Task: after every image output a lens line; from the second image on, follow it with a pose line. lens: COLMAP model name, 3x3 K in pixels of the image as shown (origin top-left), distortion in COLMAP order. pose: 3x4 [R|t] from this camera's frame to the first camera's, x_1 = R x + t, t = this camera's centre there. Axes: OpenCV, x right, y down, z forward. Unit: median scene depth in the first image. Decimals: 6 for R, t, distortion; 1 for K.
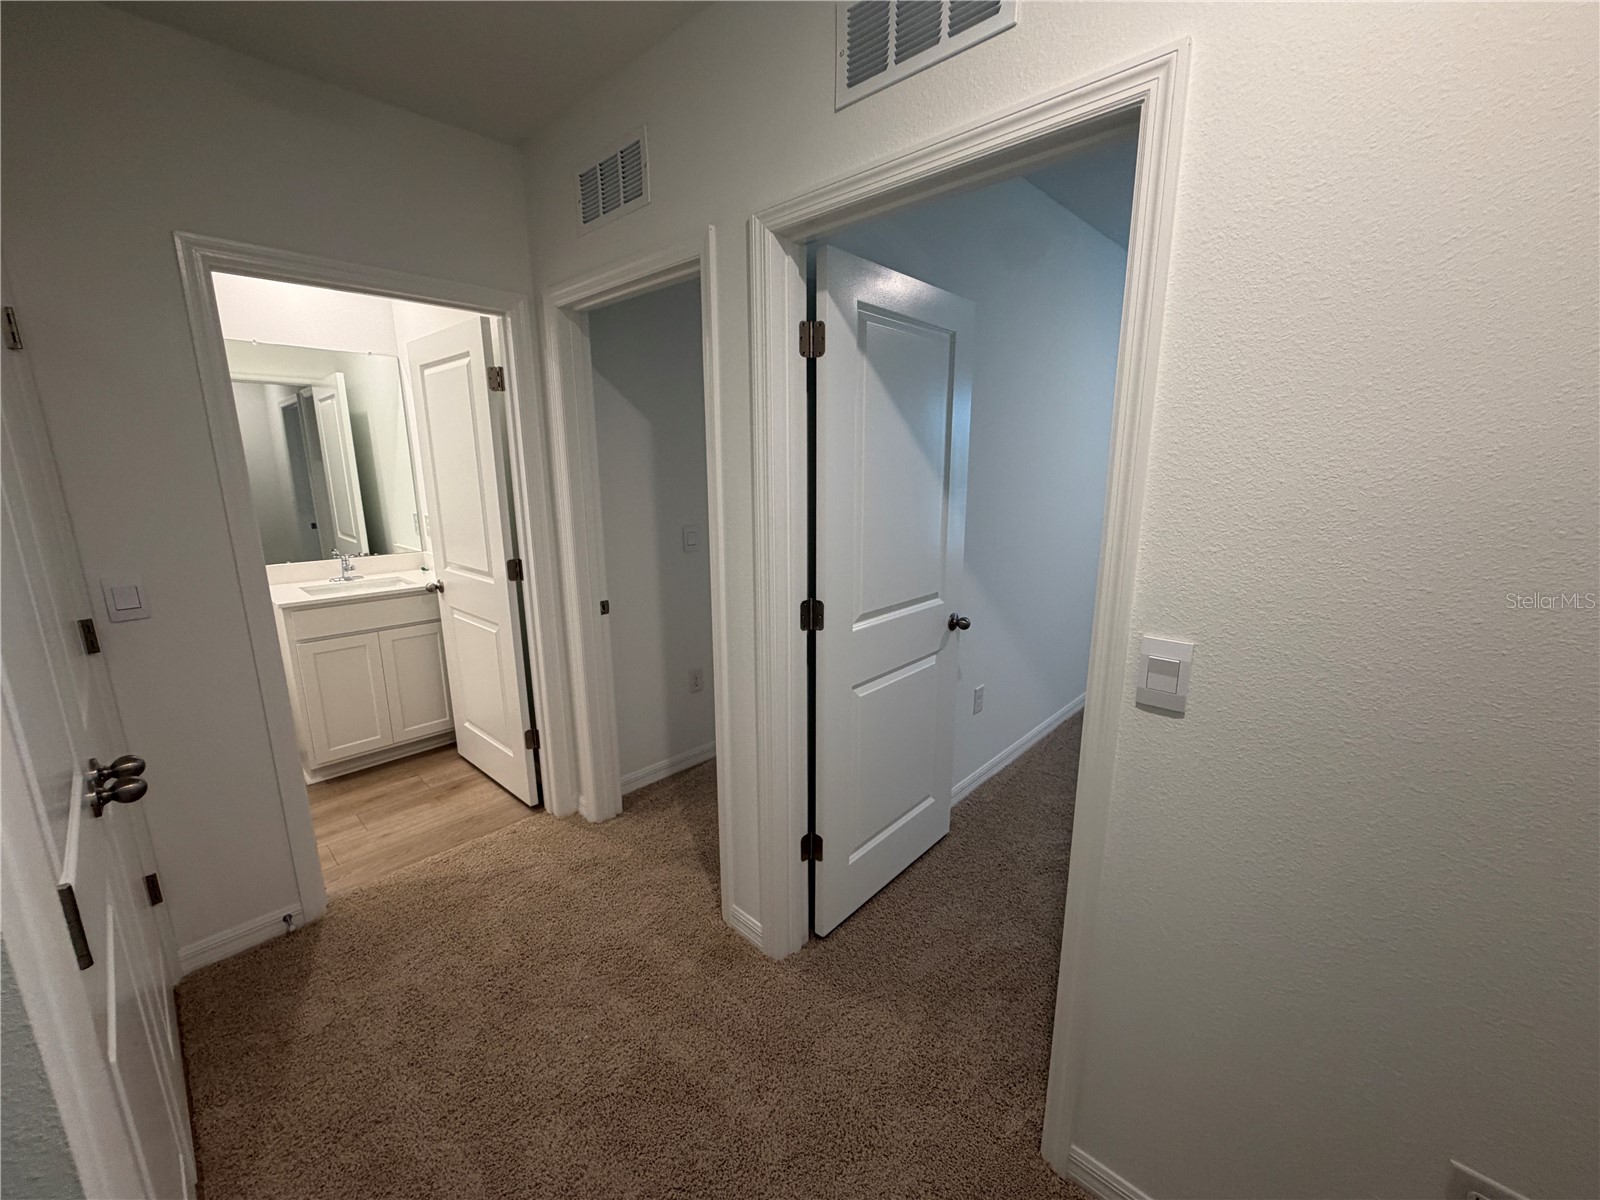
lens RADIAL K [[635.5, 0, 802.0], [0, 635.5, 603.1], [0, 0, 1]] dist [0.000442, 0.000316]
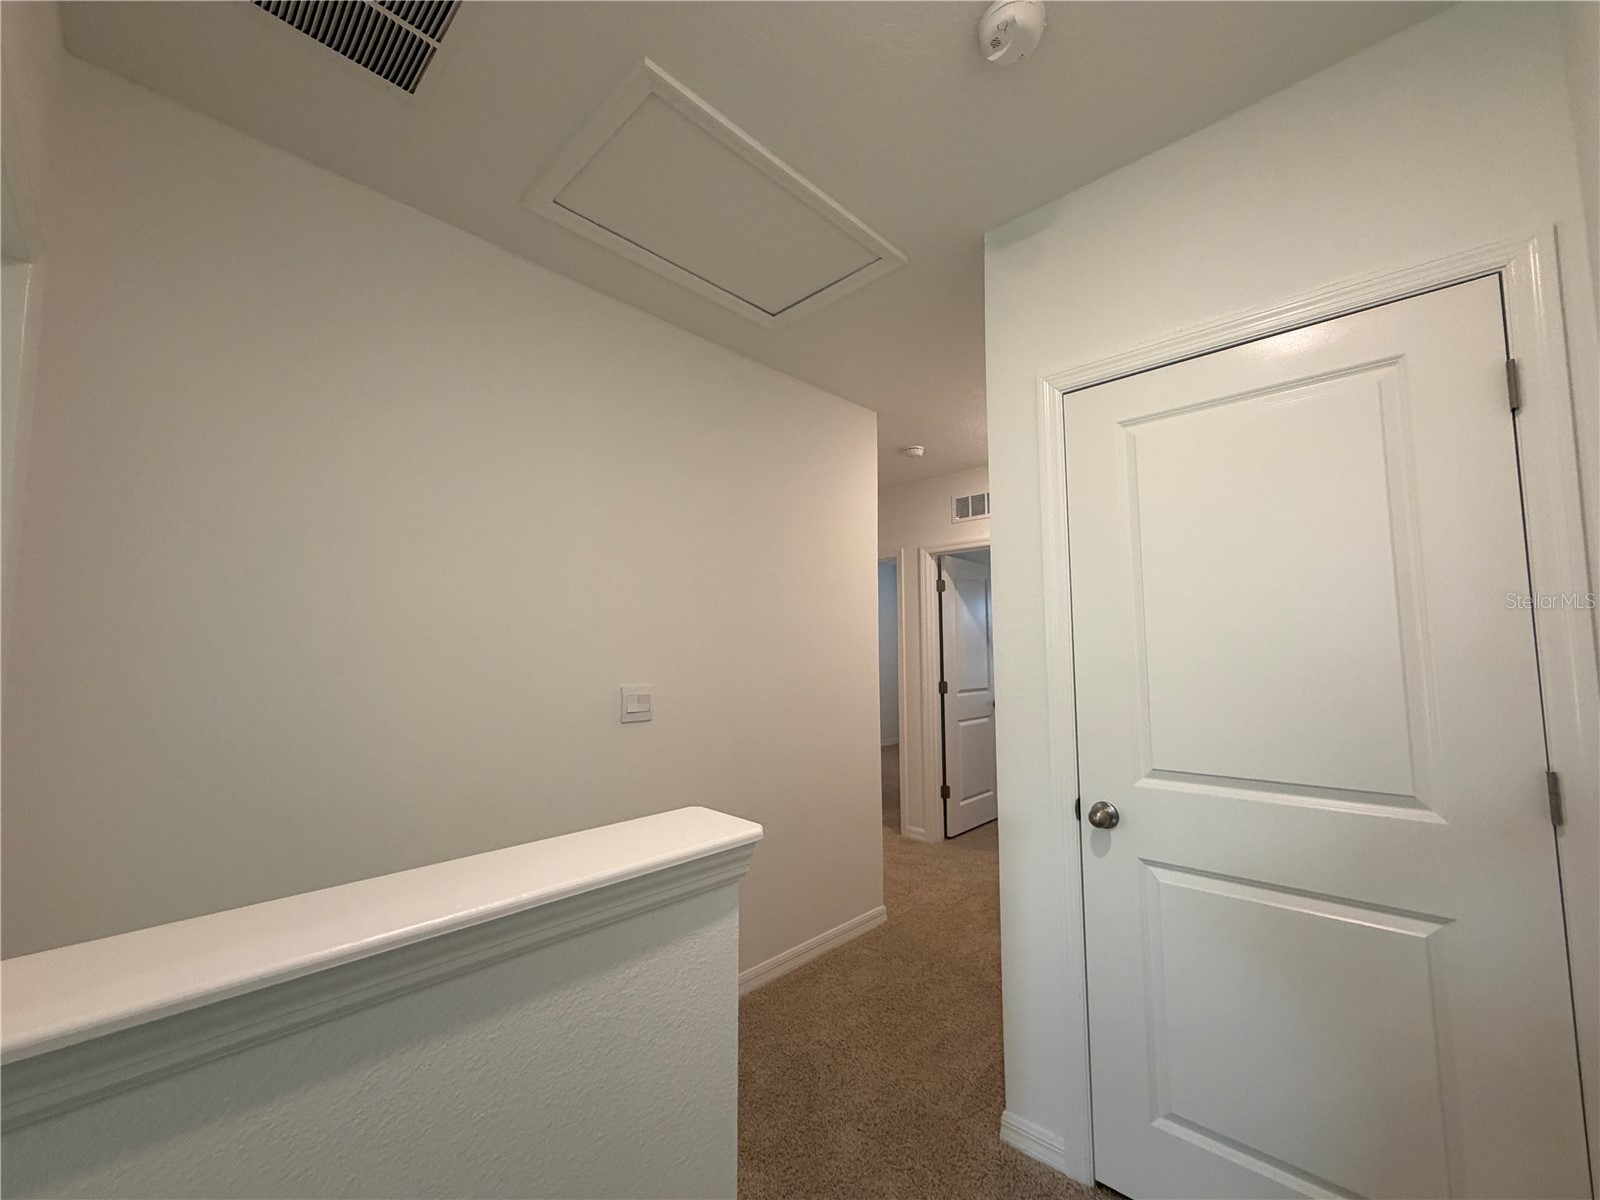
lens RADIAL K [[635.5, 0, 791.0], [0, 635.5, 598.9], [0, 0, 1]] dist [0.000442, 0.000316]
pose [[0.999443, 0.002363, -0.033274, -0.534929], [-0.012147, 0.954781, -0.297061, 0.466864], [0.031067, 0.297300, 0.954278, -1.633908]]
